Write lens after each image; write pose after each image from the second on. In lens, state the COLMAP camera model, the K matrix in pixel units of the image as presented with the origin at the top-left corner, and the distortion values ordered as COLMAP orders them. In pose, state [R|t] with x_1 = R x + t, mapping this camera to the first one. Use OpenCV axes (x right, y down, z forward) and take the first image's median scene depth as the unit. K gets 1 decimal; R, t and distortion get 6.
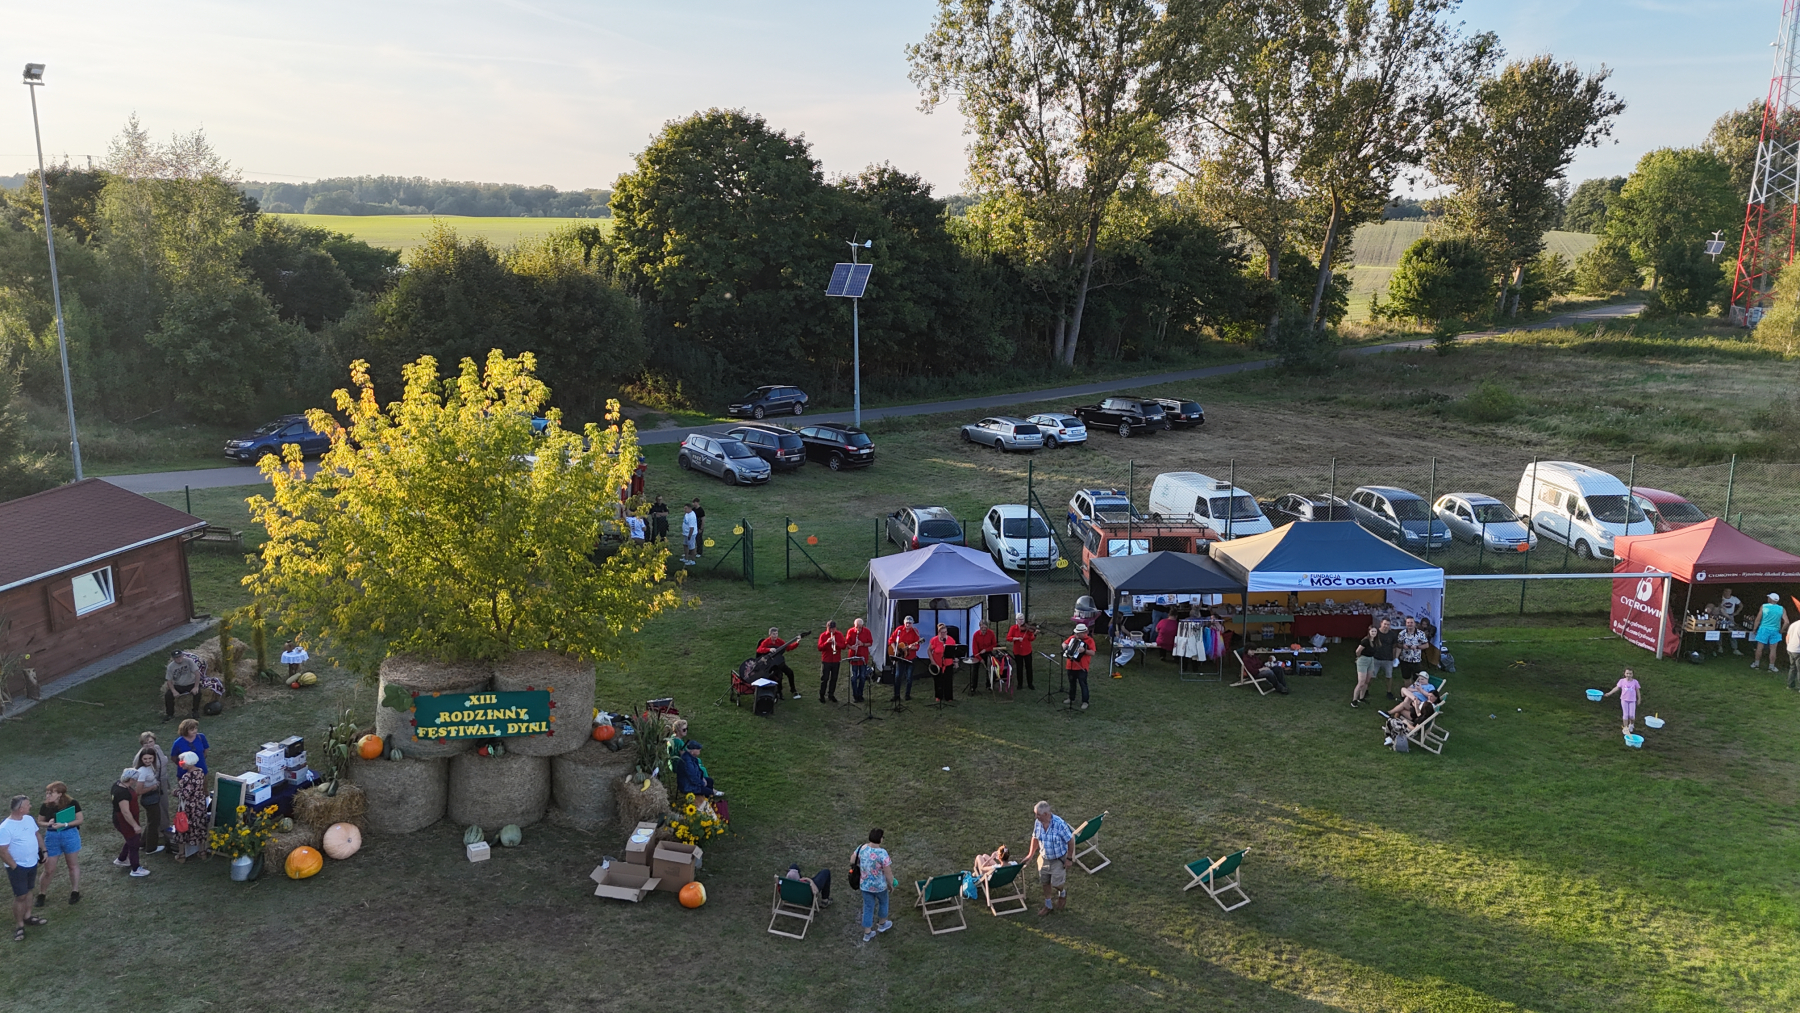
lens RADIAL K [[1290.1, 0, 905.5], [0, 1290.1, 498.2], [0, 0, 1]] dist [0.028761, -0.034703]
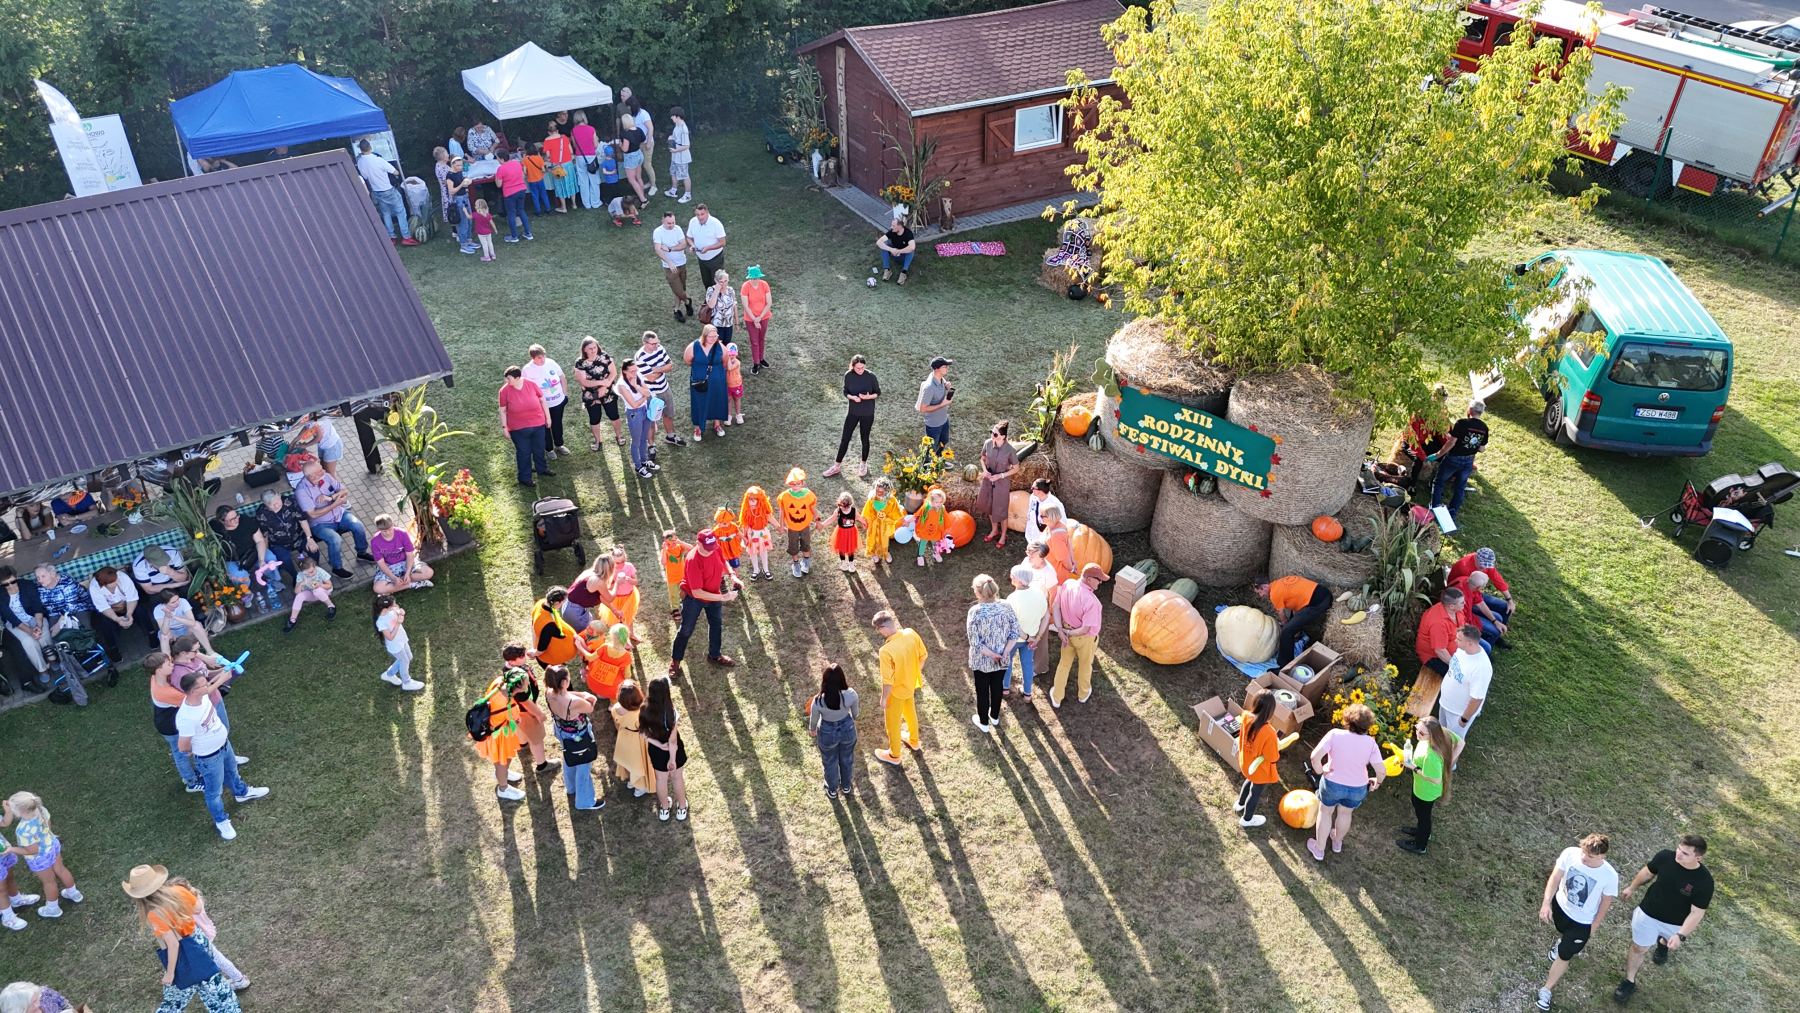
lens RADIAL K [[1290.1, 0, 911.8], [0, 1290.1, 516.7], [0, 0, 1]] dist [0.028761, -0.034703]
pose [[0.587644, 0.430736, -0.684938, 0.076722], [-0.141549, 0.888197, 0.437116, -0.066120], [0.796642, -0.159916, 0.582914, 0.291424]]
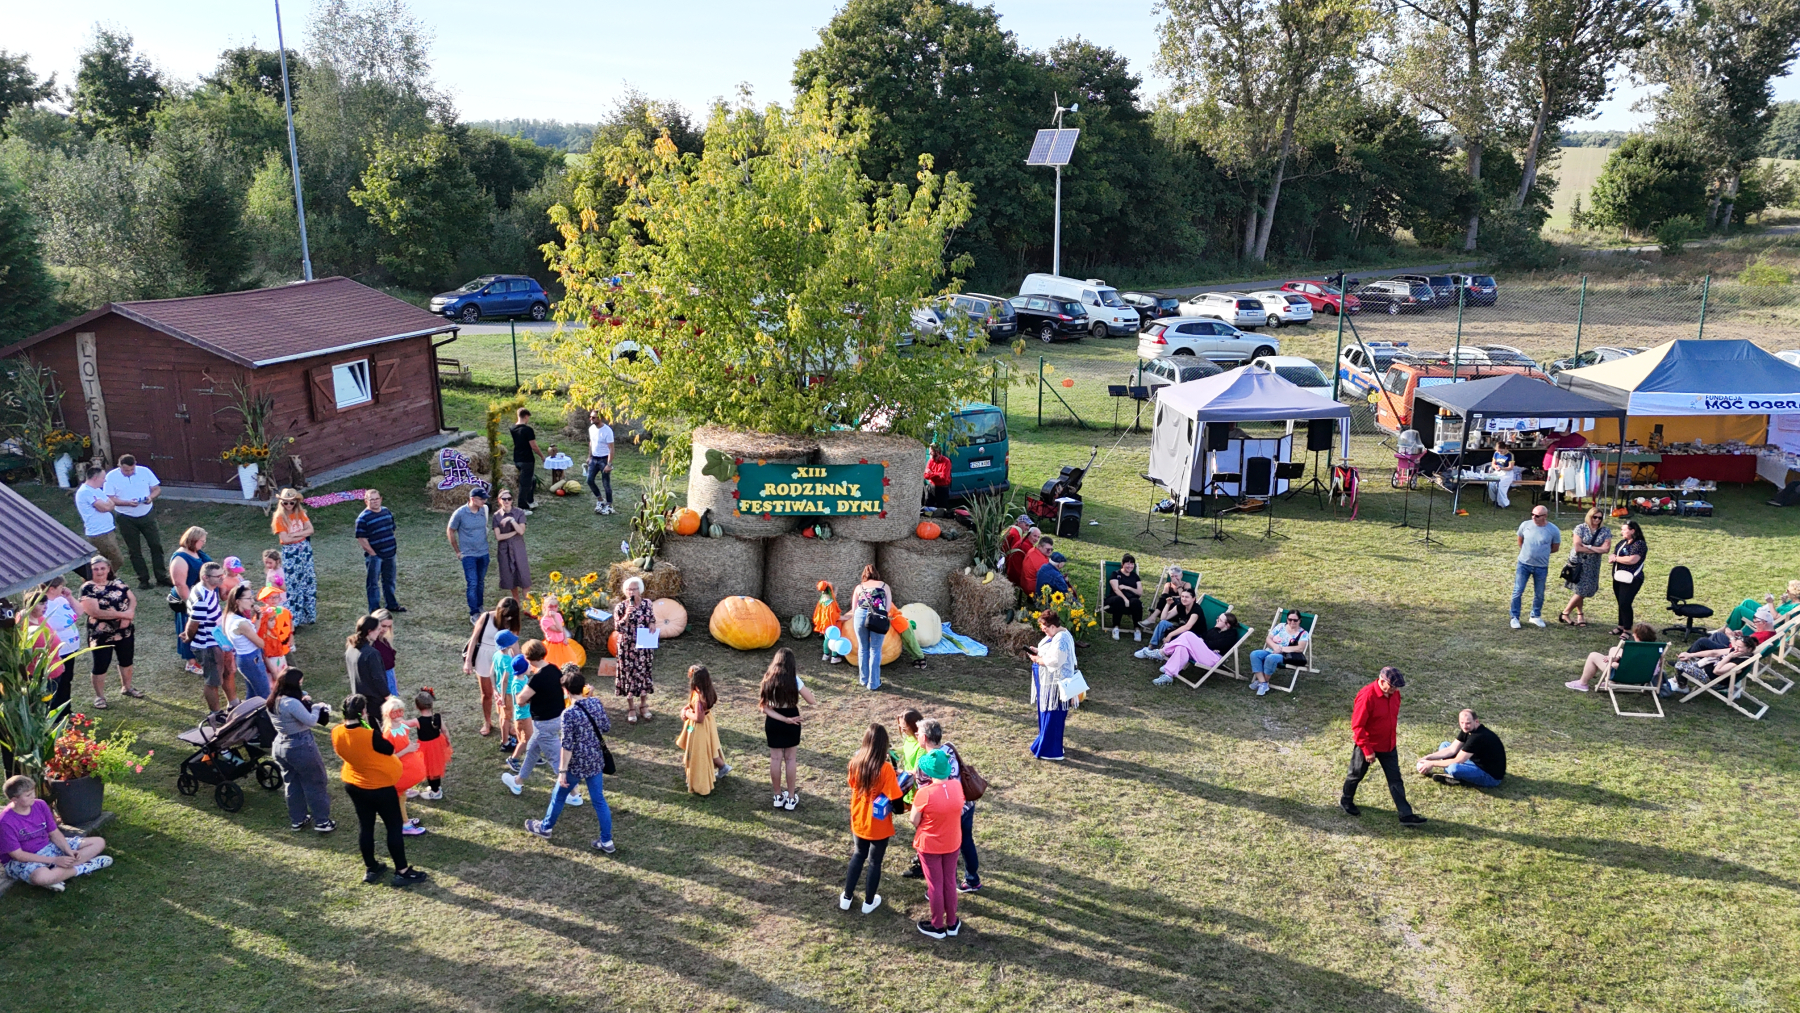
lens RADIAL K [[1290.1, 0, 911.3], [0, 1290.1, 507.8], [0, 0, 1]] dist [0.028761, -0.034703]
pose [[0.995554, 0.020085, -0.092023, -0.122706], [-0.014812, 0.998228, 0.057634, 0.088383], [0.093017, -0.056015, 0.994088, 0.097115]]
